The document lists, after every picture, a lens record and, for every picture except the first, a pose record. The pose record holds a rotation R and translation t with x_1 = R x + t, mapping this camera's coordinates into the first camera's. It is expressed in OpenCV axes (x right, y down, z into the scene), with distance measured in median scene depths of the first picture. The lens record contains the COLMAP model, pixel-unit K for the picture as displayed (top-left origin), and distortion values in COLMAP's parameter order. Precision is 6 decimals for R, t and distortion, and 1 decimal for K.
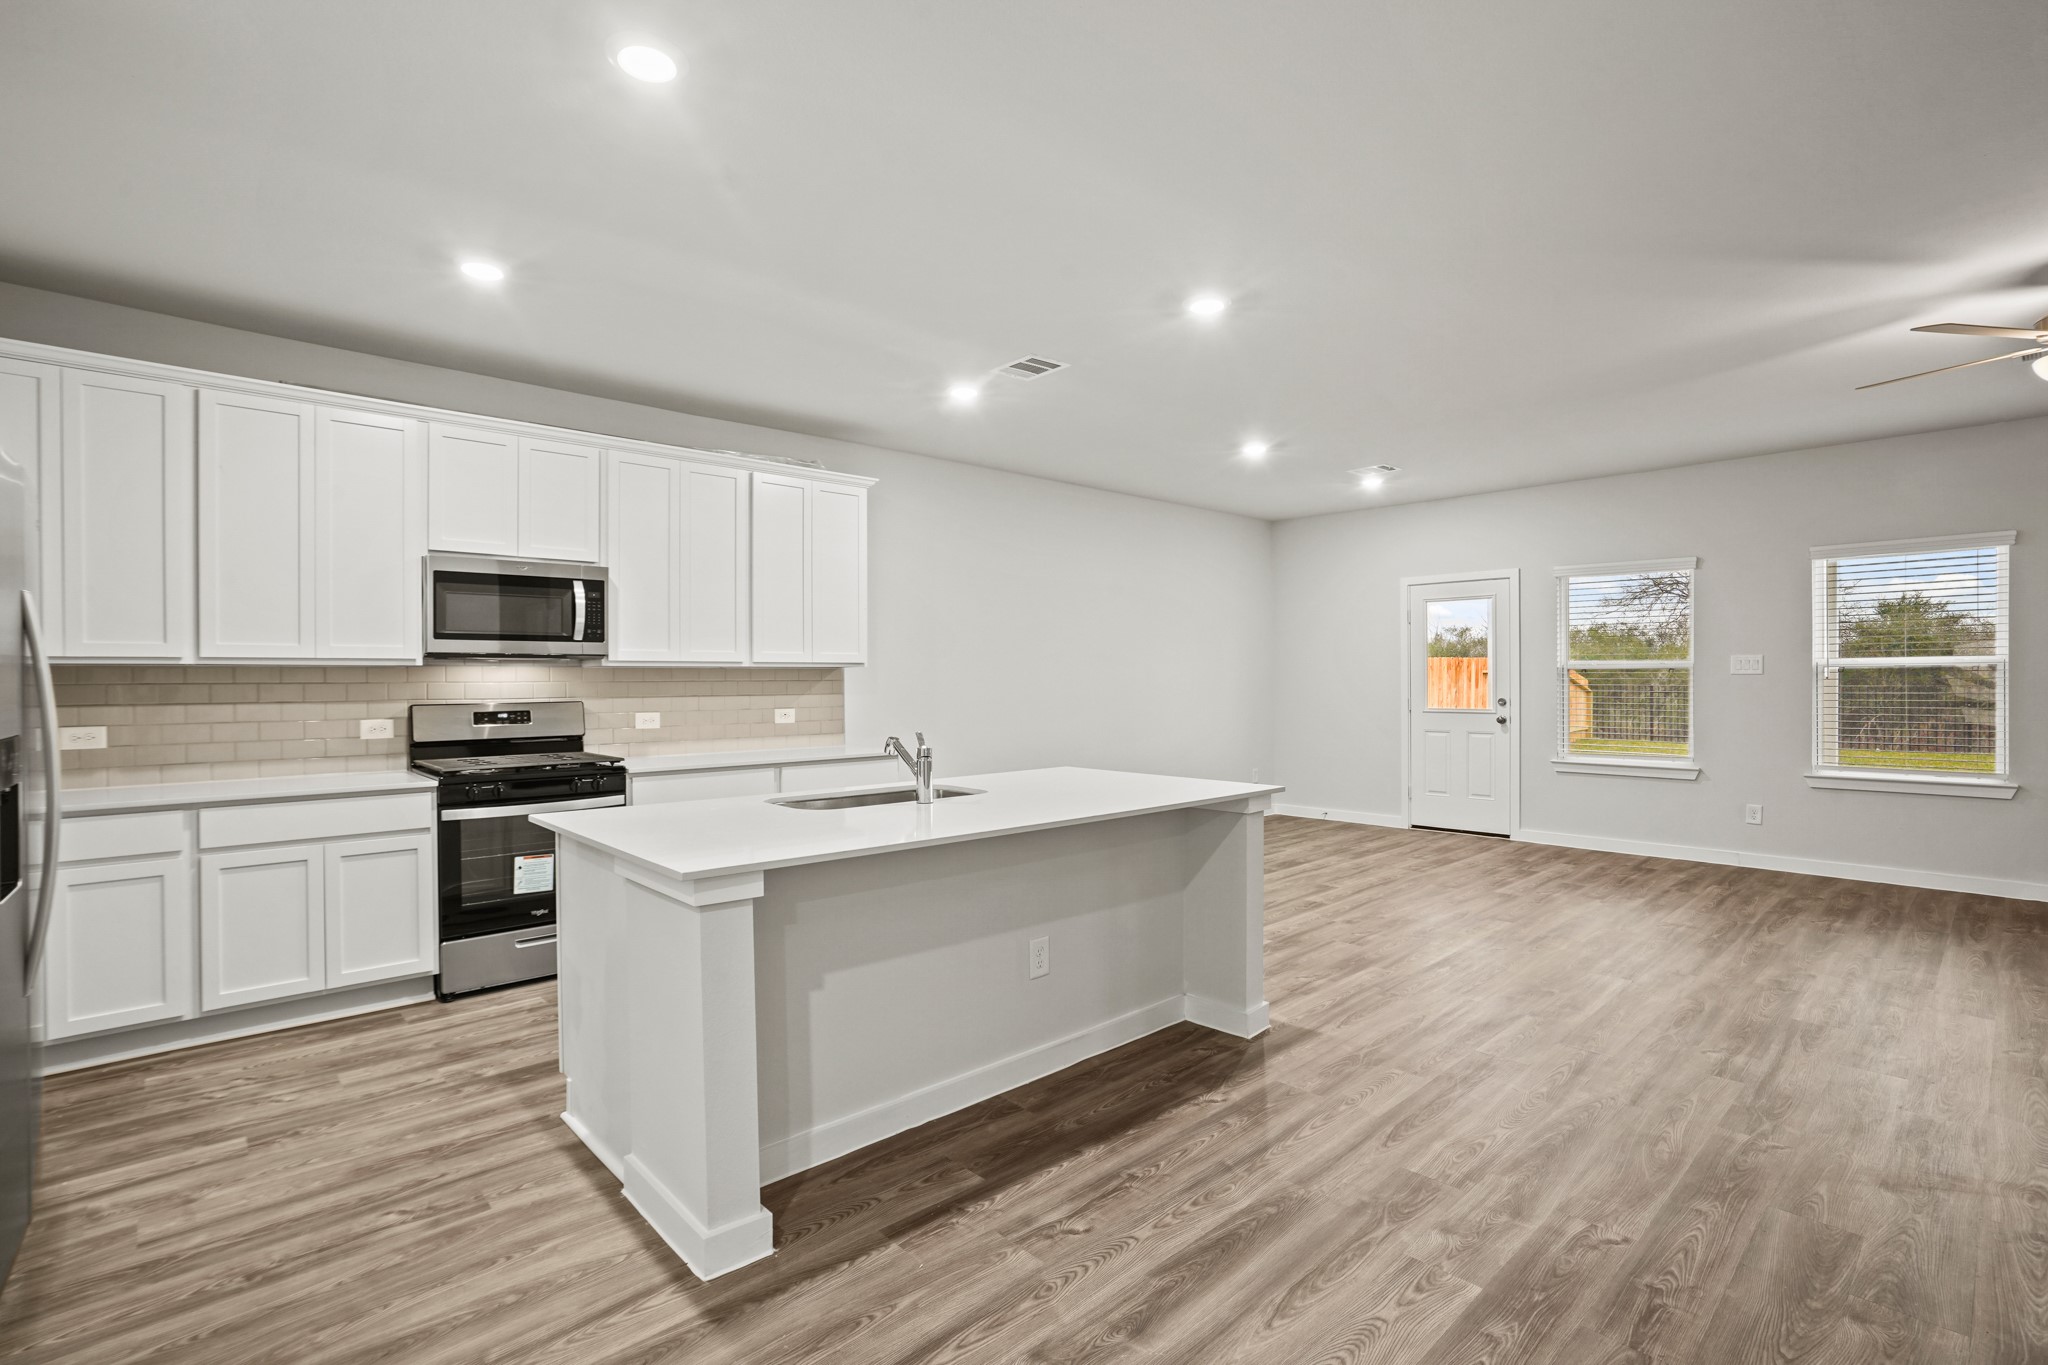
lens RADIAL K [[937.3, 0, 1029.0], [0, 937.3, 679.4], [0, 0, 1]] dist [-0.011765, 0.000501]
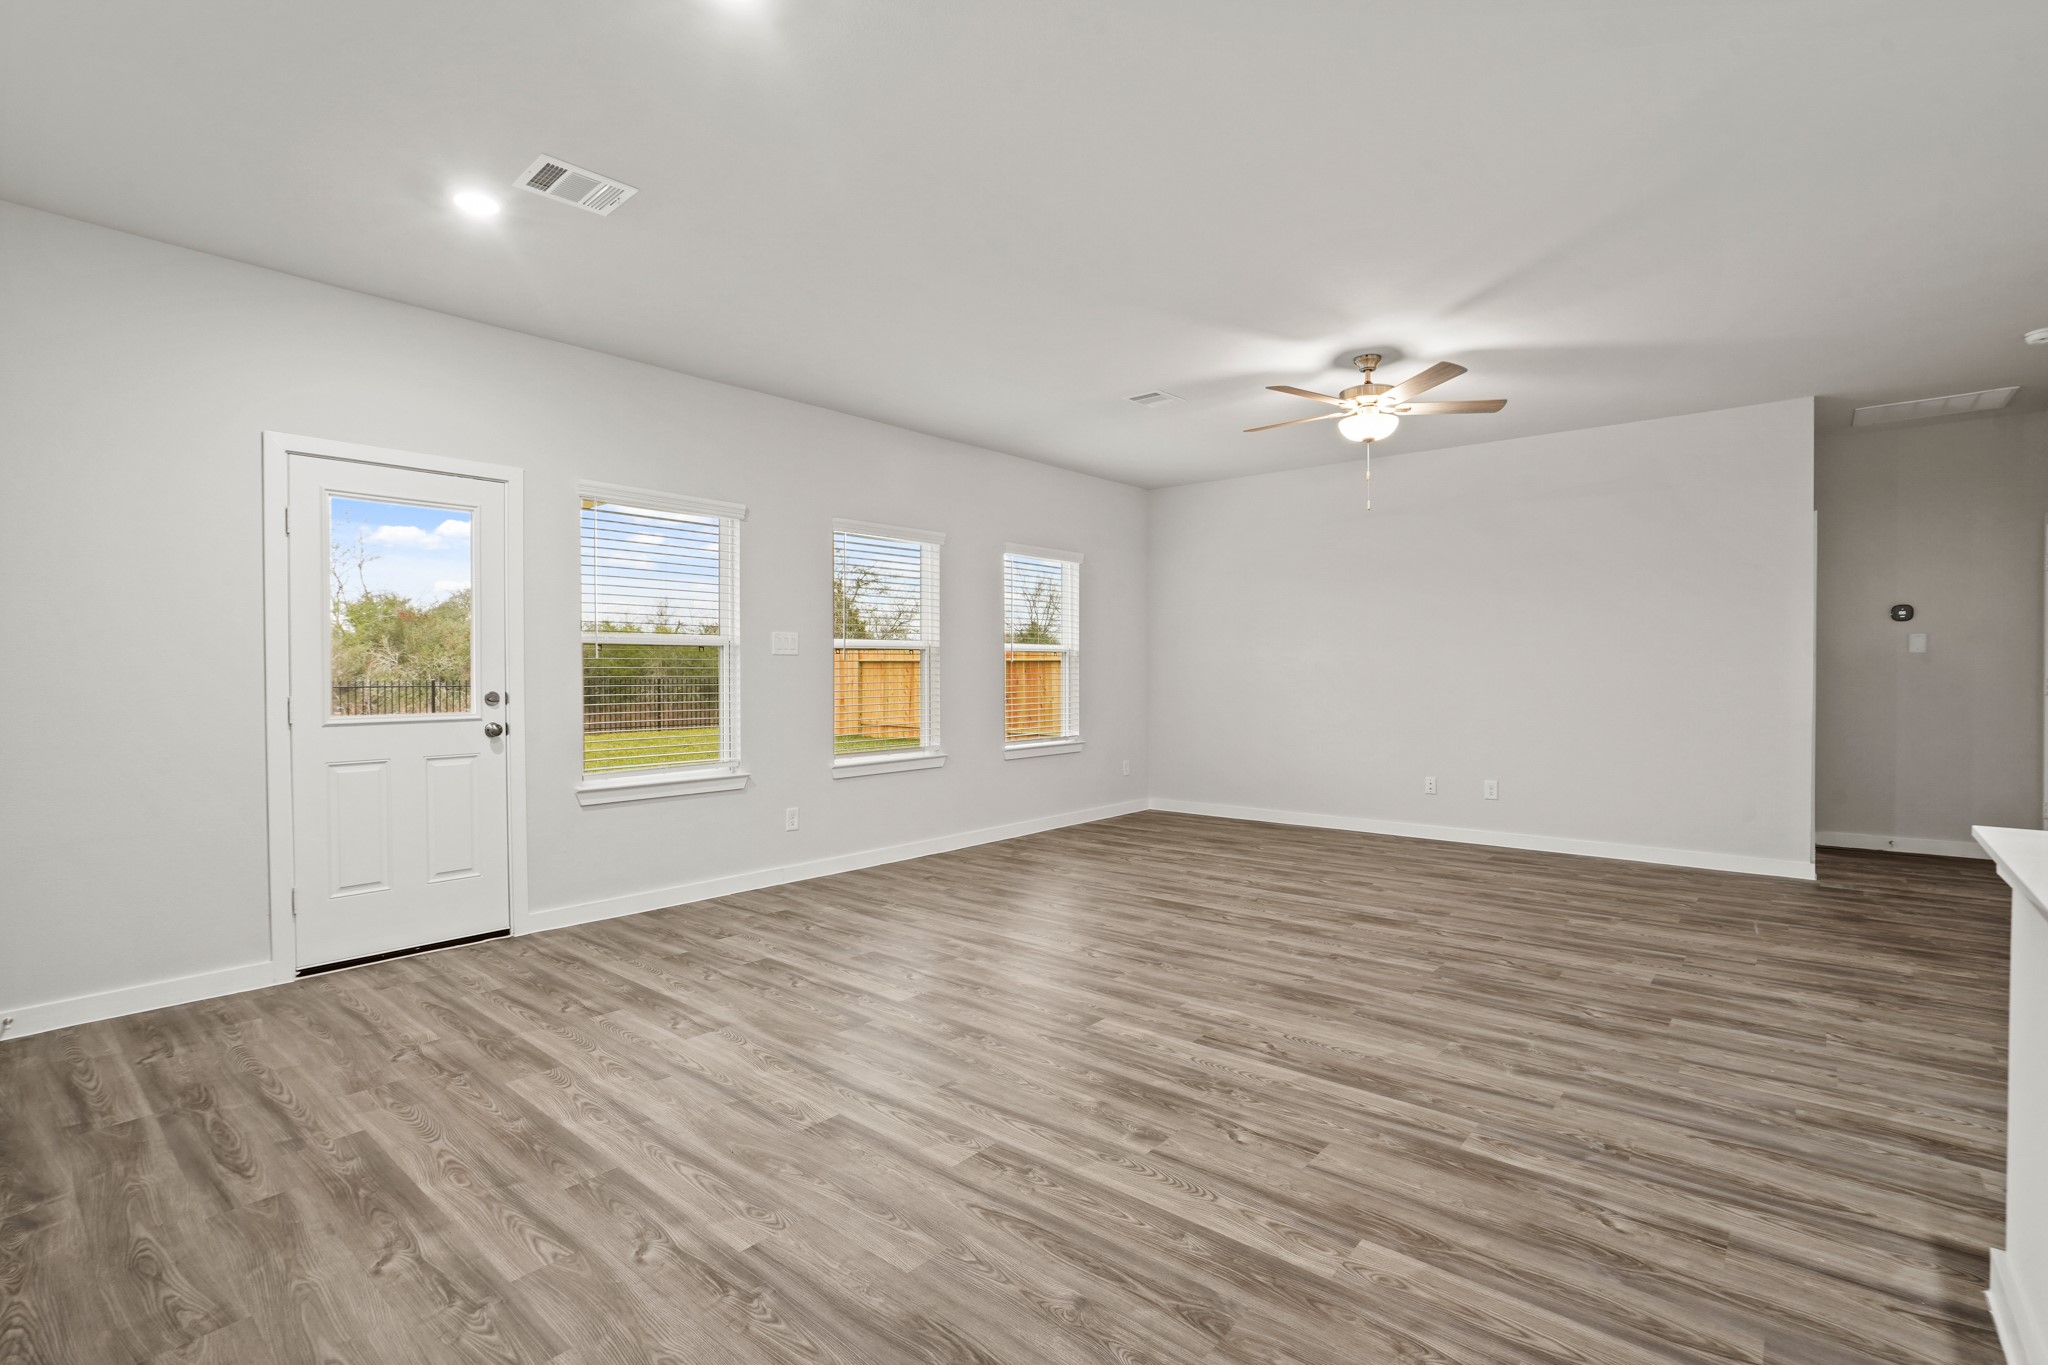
lens RADIAL K [[937.3, 0, 1029.0], [0, 937.3, 679.4], [0, 0, 1]] dist [-0.011765, 0.000501]
pose [[-0.120011, 0.003341, 0.992767, -0.147654], [0.000126, 0.999994, -0.003350, 0.023709], [-0.992773, -0.000277, -0.120010, 1.213102]]
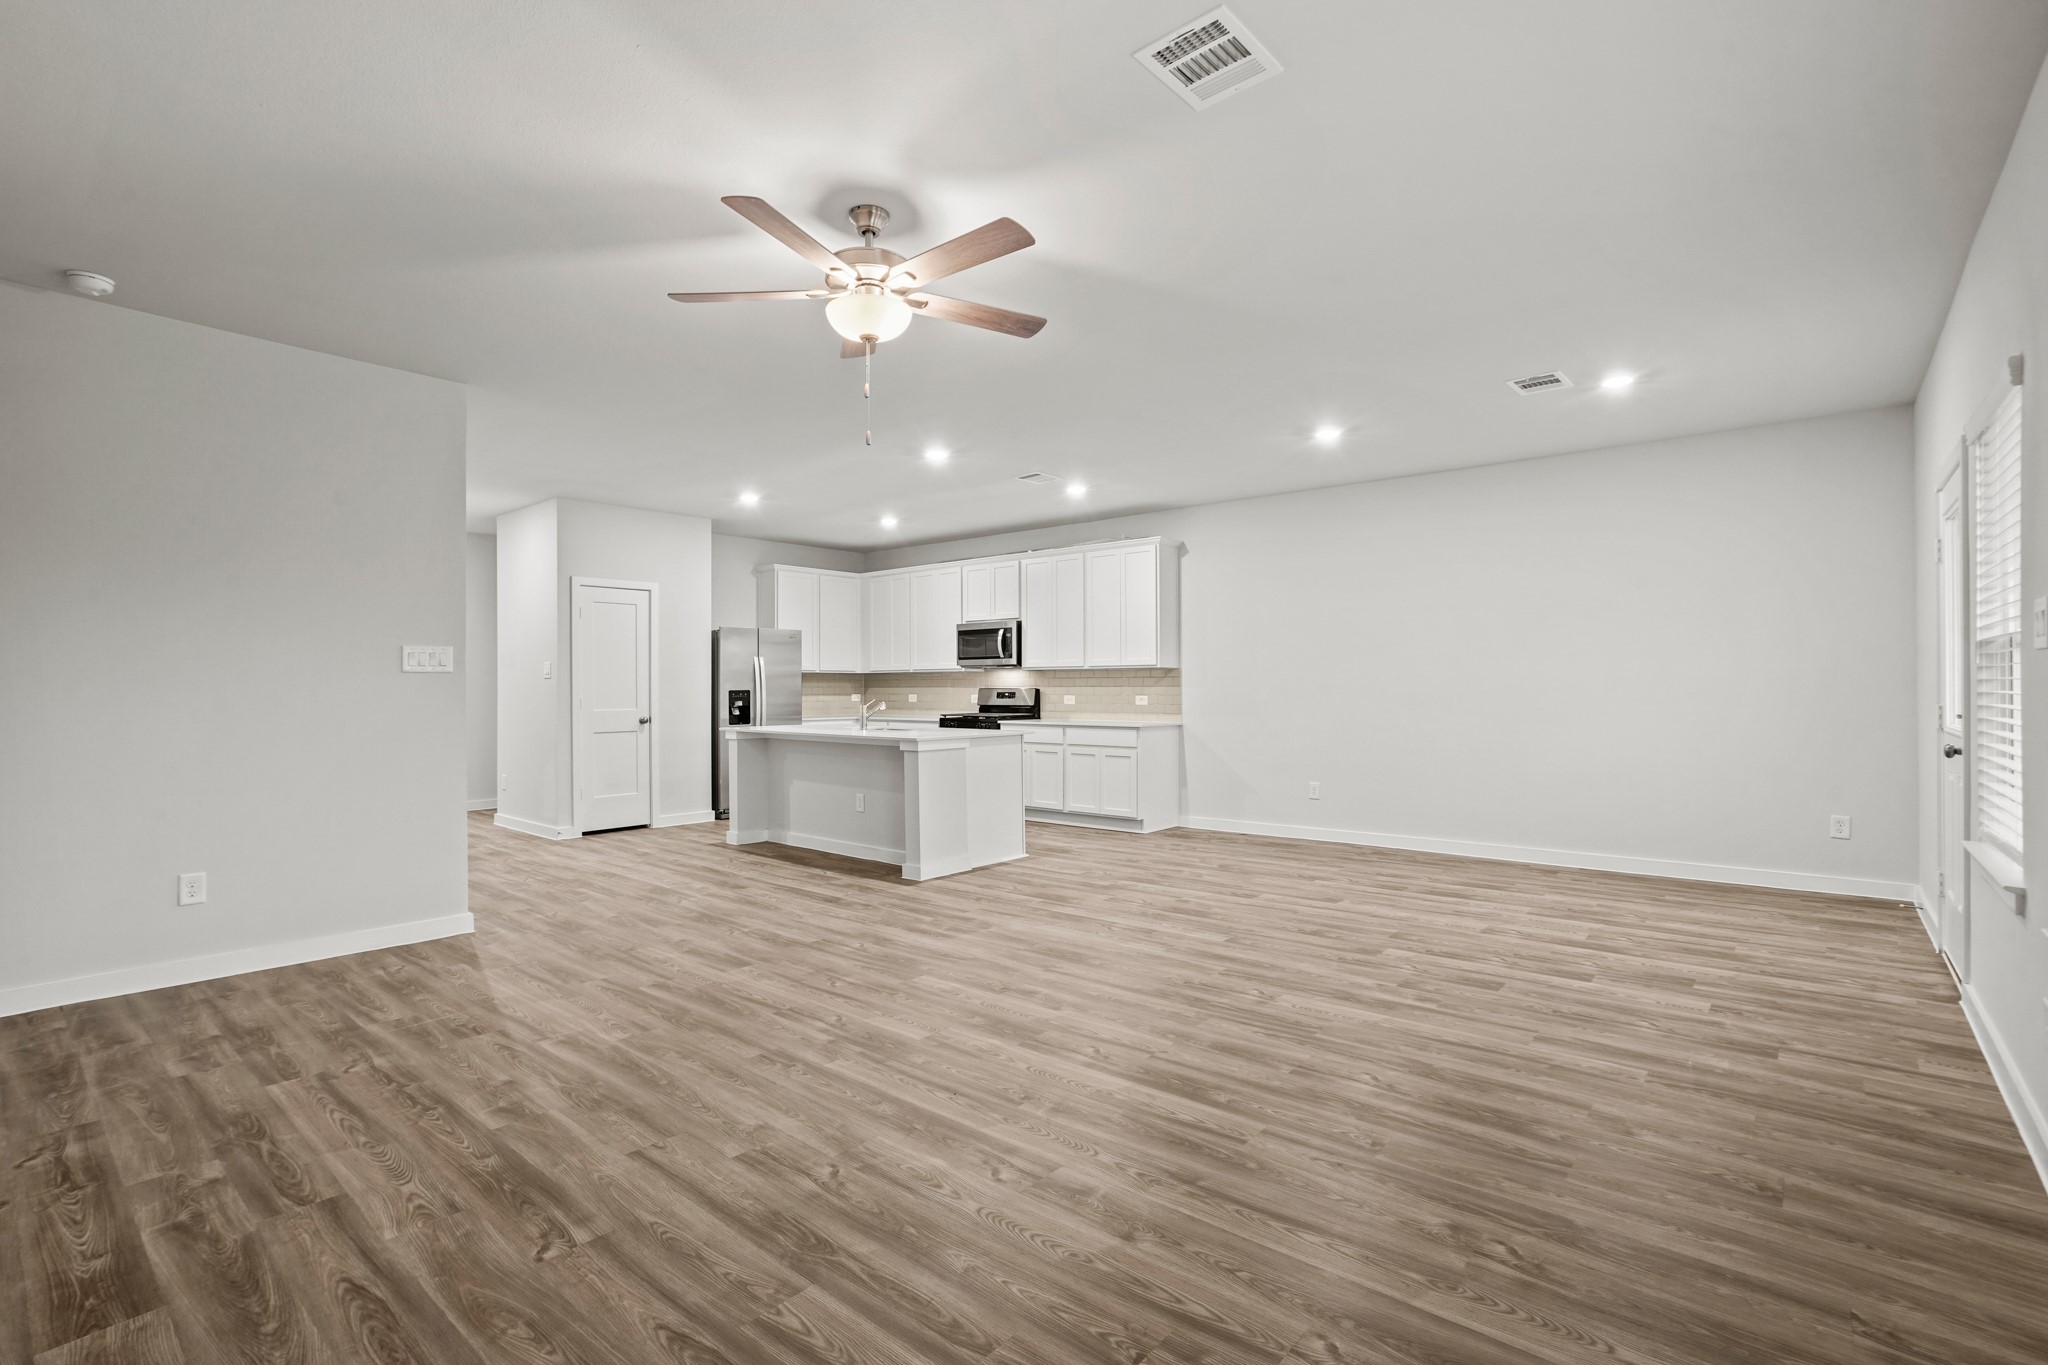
lens RADIAL K [[937.3, 0, 1029.0], [0, 937.3, 679.4], [0, 0, 1]] dist [-0.011765, 0.000501]
pose [[0.121122, -0.000522, -0.992638, 1.496552], [0.005423, 0.999985, 0.000136, 0.004361], [0.992623, -0.005400, 0.121123, 0.754199]]
